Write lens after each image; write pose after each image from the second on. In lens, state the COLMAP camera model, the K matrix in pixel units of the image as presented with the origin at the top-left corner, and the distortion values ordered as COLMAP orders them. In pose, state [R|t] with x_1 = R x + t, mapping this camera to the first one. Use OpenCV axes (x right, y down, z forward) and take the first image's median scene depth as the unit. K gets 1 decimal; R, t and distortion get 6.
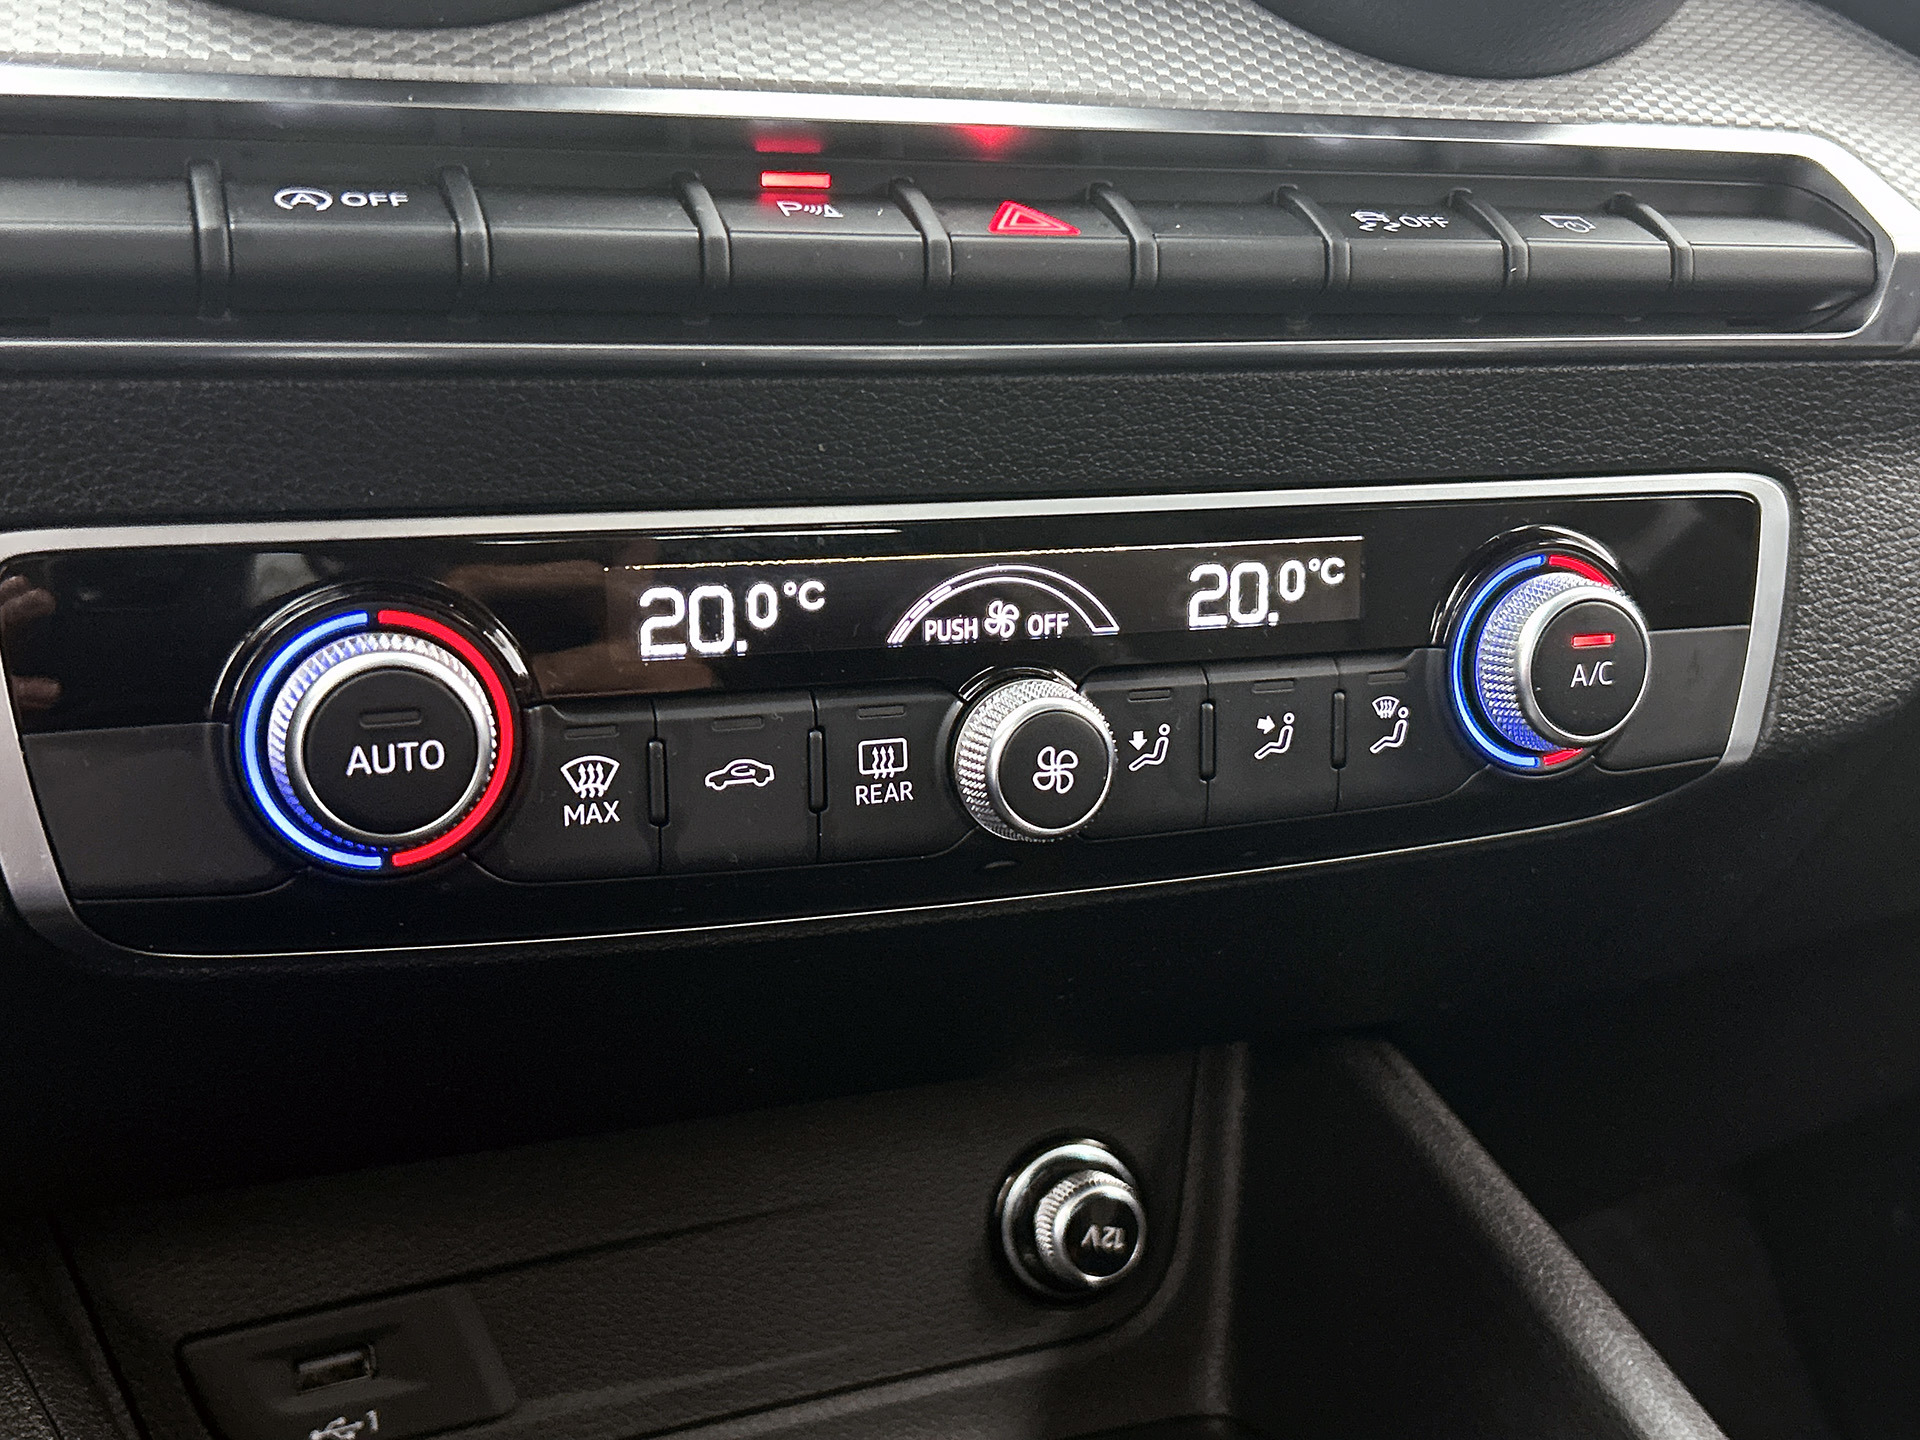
lens RADIAL K [[2181.0, 0, 955.3], [0, 2181.0, 717.5], [0, 0, 1]] dist [0.136587, -0.438319]
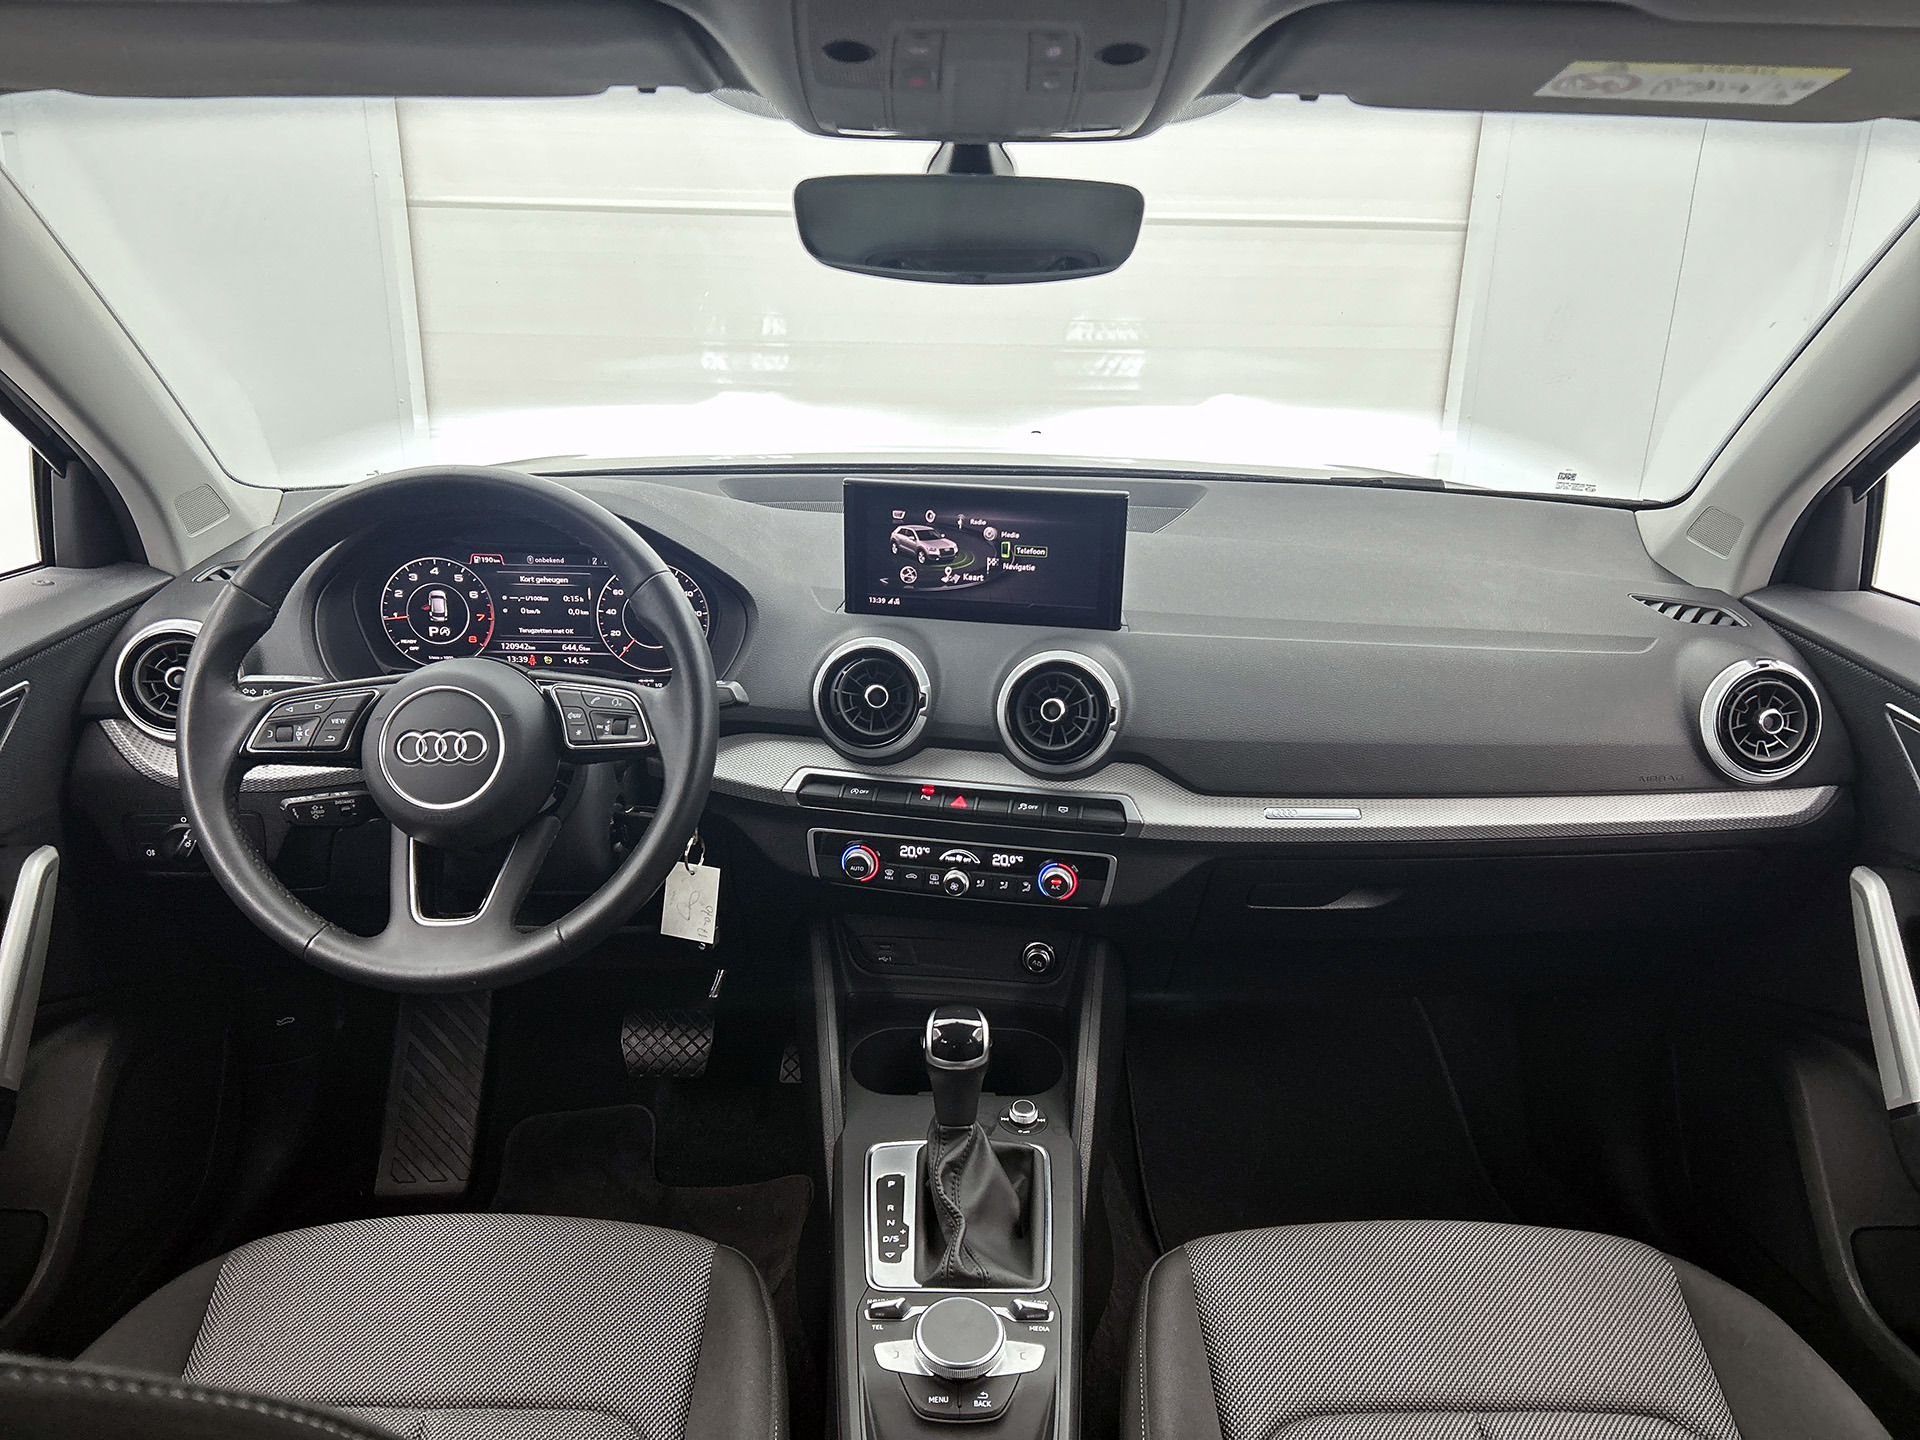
lens RADIAL K [[1444.8, 0, 969.3], [0, 1444.8, 721.6], [0, 0, 1]] dist [0.095383, -0.158825]
pose [[0.855044, 0.180377, -0.486172, 1.947872], [-0.118467, 0.980706, 0.155506, -1.055289], [0.504842, -0.075369, 0.859915, -2.448088]]
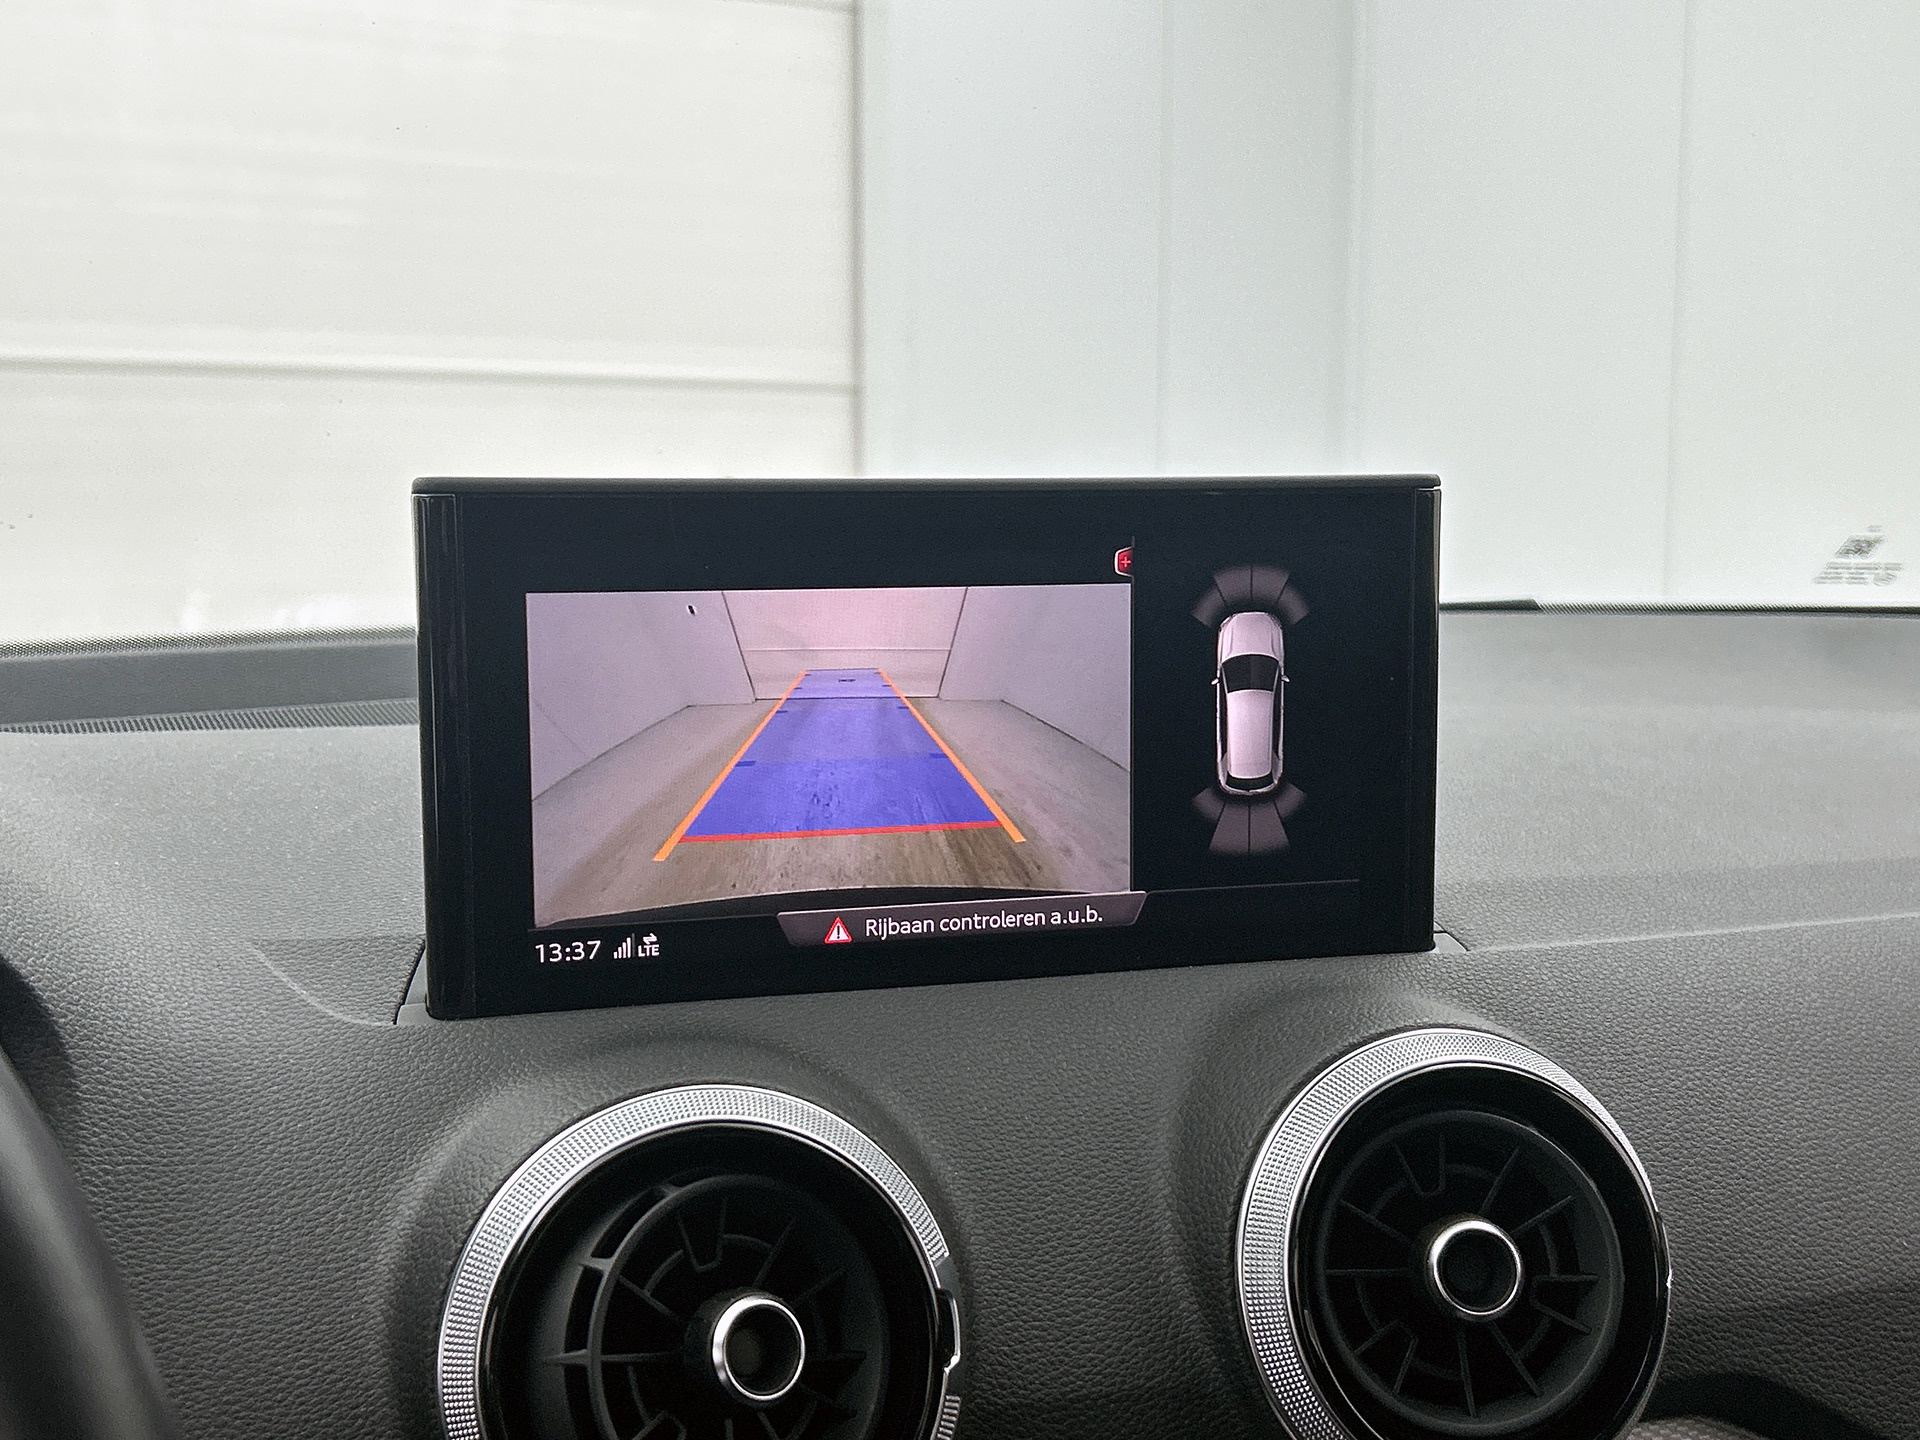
lens RADIAL K [[2173.9, 0, 960.0], [0, 2173.9, 720.0], [0, 0, 1]] dist [0.136442, -0.423473]
pose [[0.996187, -0.000373, -0.087248, 0.052263], [-0.008180, 0.995187, -0.097651, -0.732394], [0.086865, 0.097992, 0.991389, -0.538474]]
